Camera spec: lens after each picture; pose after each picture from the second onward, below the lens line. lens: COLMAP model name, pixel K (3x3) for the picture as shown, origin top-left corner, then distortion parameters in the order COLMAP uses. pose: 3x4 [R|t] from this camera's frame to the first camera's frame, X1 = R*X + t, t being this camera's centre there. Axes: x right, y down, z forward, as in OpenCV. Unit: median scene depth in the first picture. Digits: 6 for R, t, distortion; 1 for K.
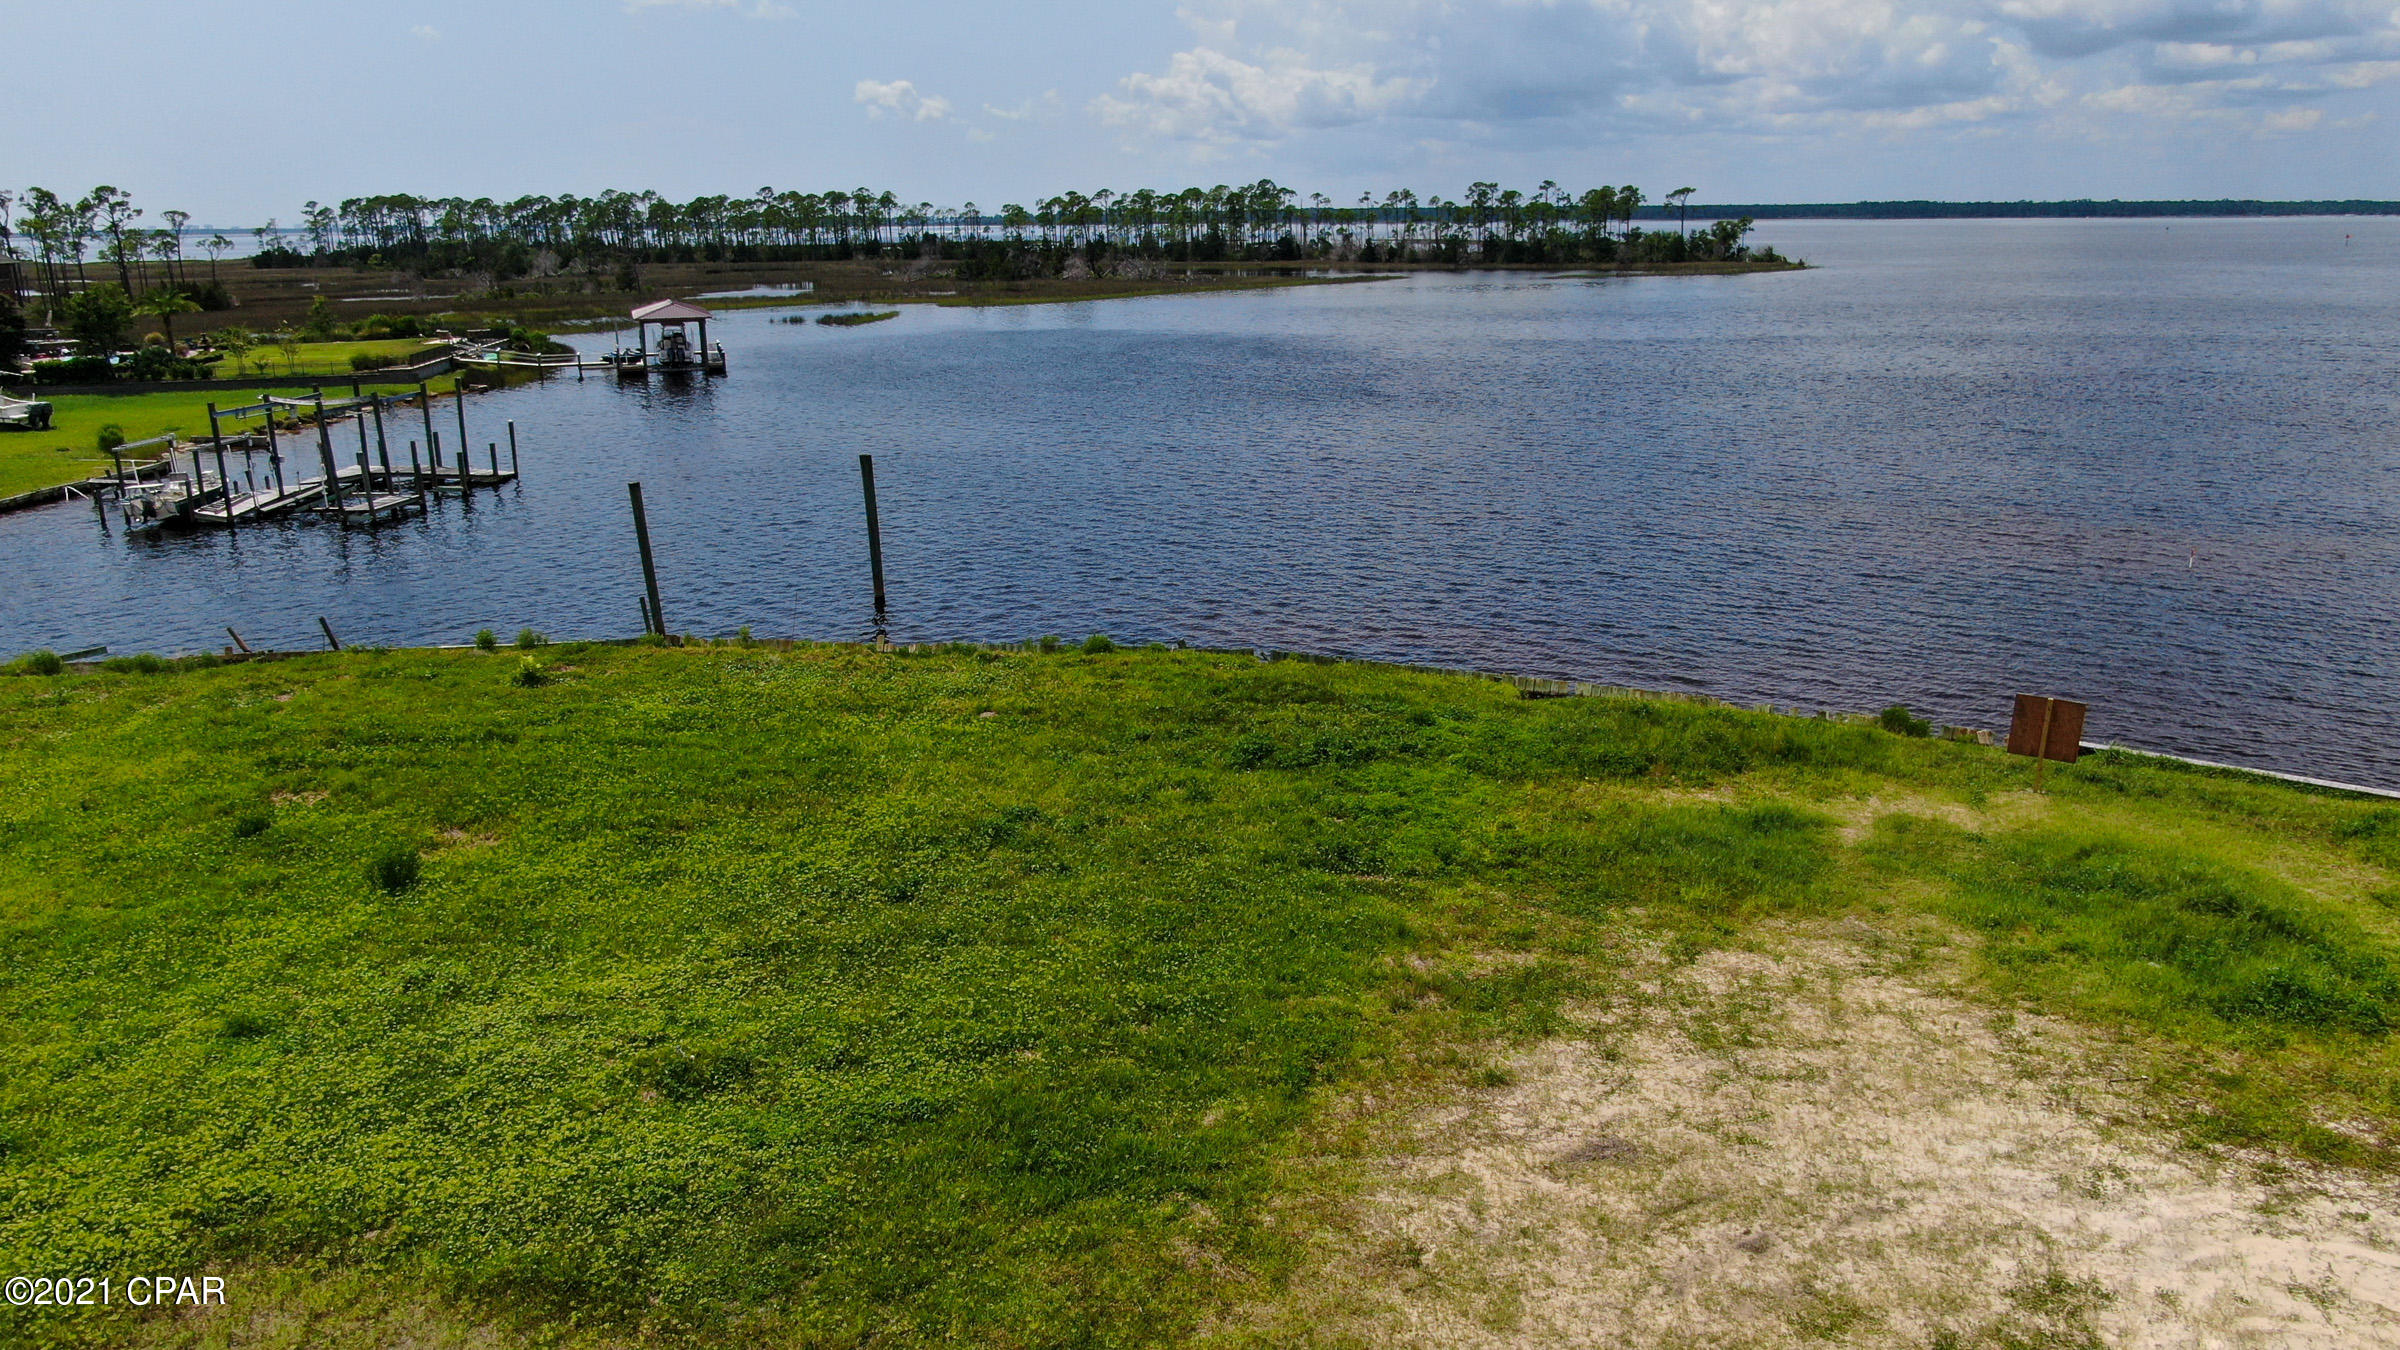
lens RADIAL K [[1742.1, 0, 1199.7], [0, 1742.1, 671.3], [0, 0, 1]] dist [-0.015192, 0.005328]
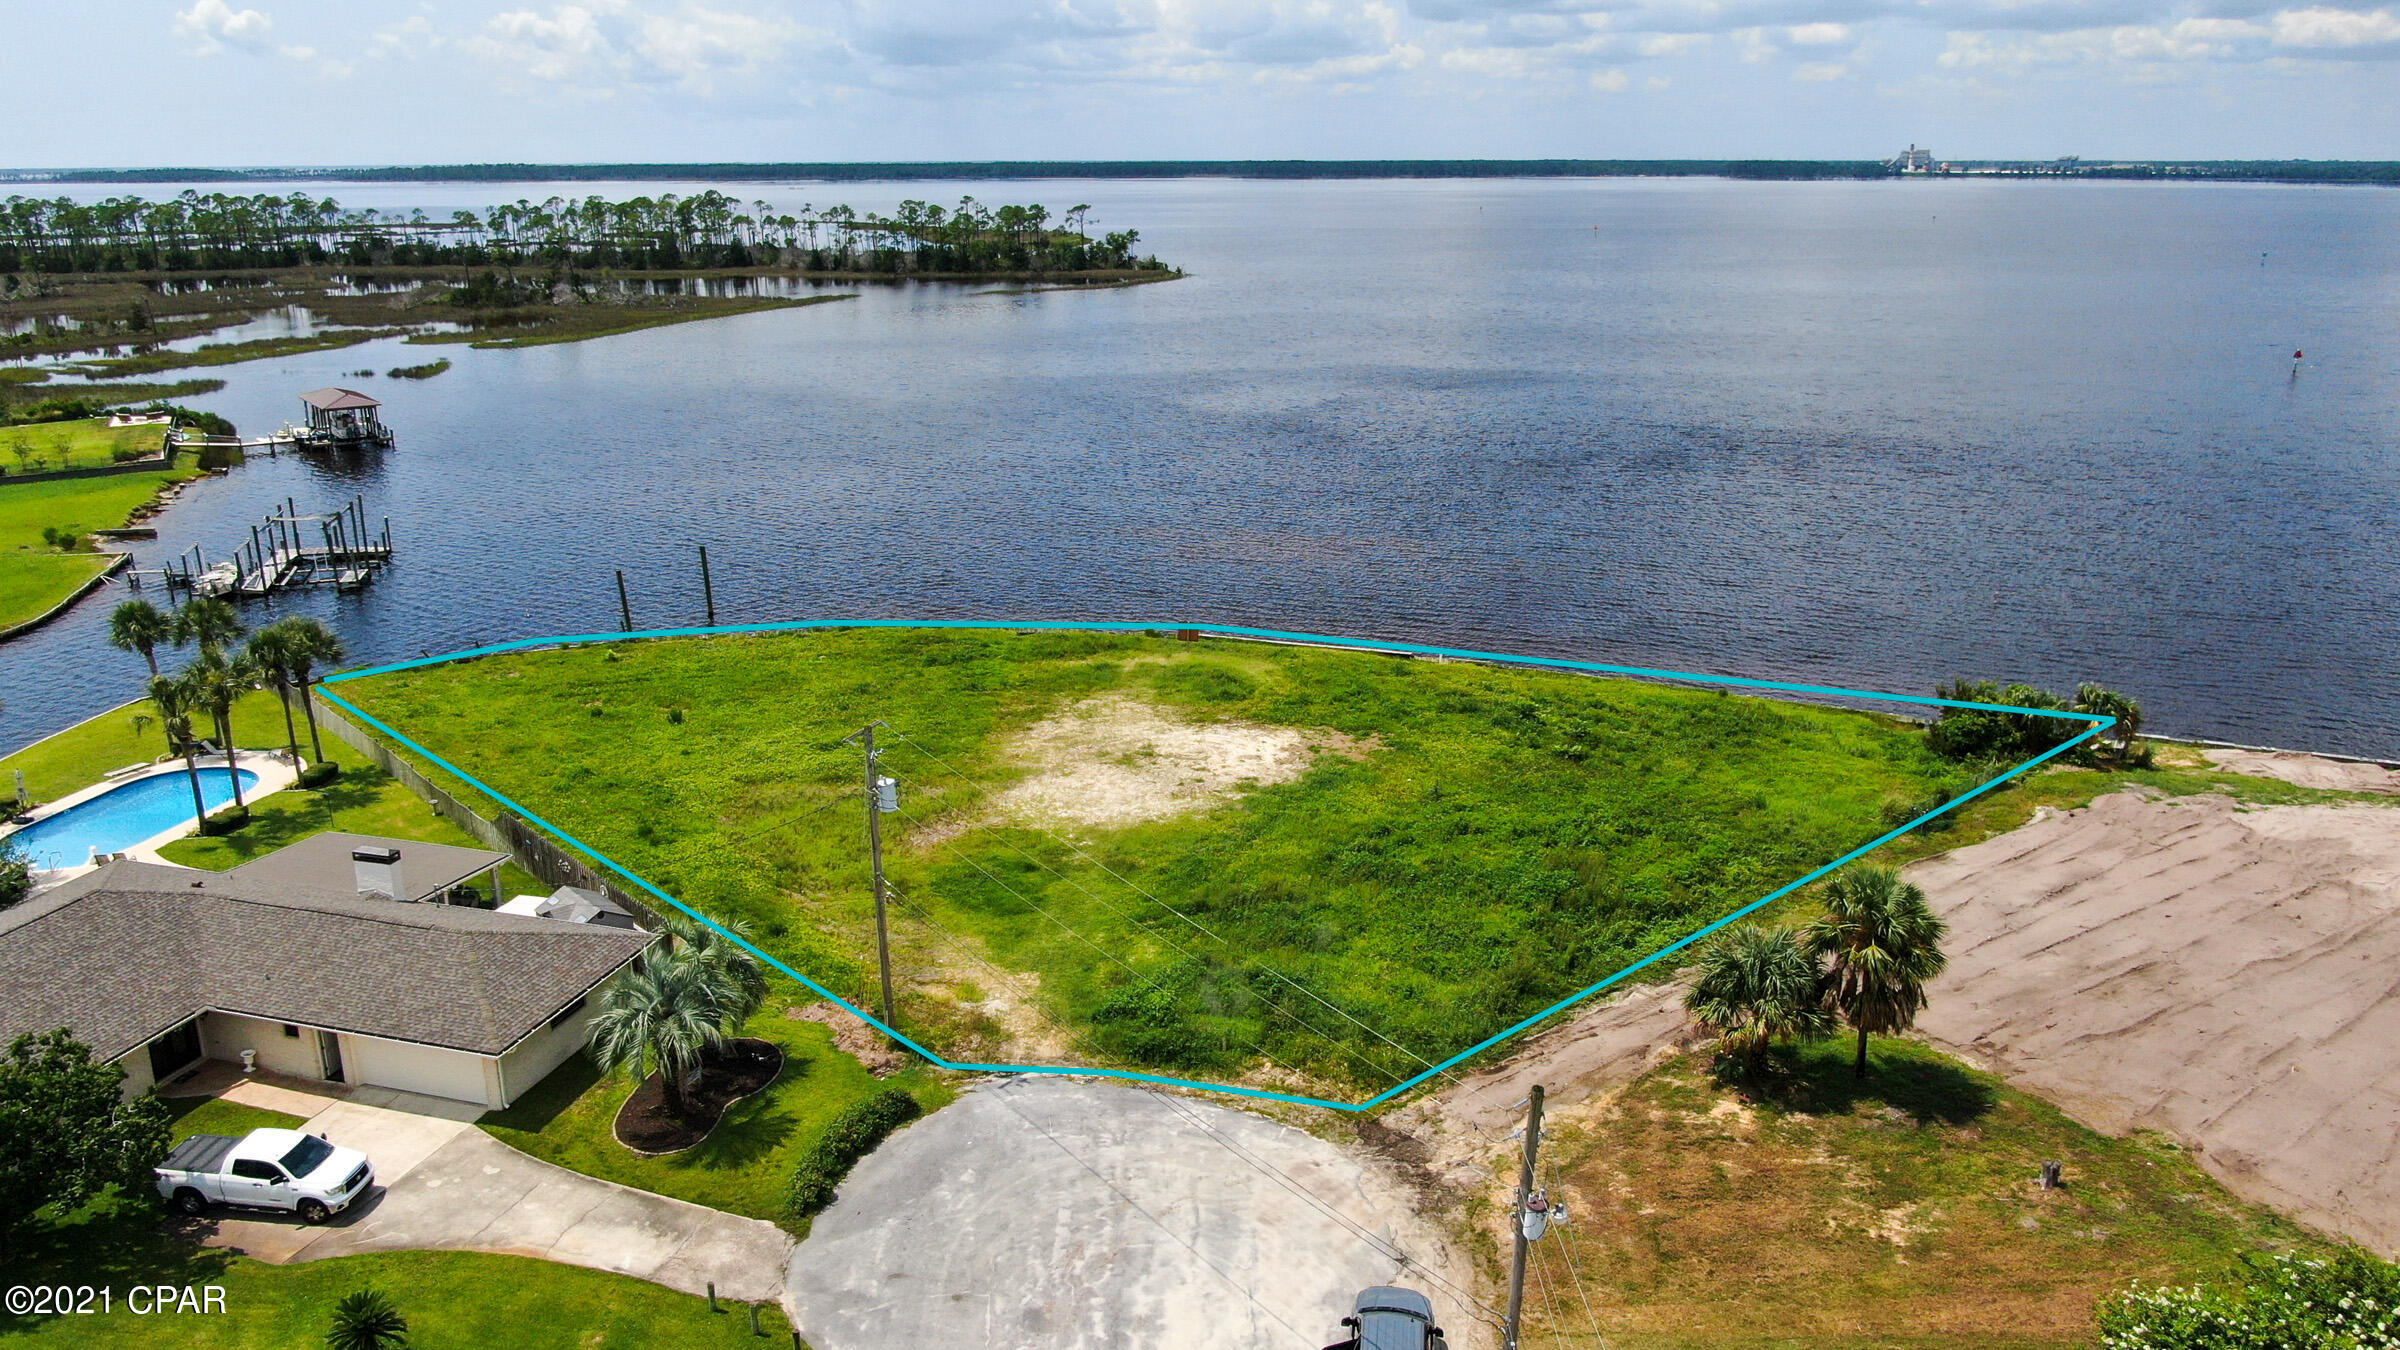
lens RADIAL K [[1742.1, 0, 1204.0], [0, 1742.1, 677.8], [0, 0, 1]] dist [-0.015192, 0.005328]
pose [[0.947053, -0.084166, 0.309850, -0.052144], [0.074149, 0.996277, 0.043989, -0.002182], [-0.312399, -0.018685, 0.949767, -0.224260]]
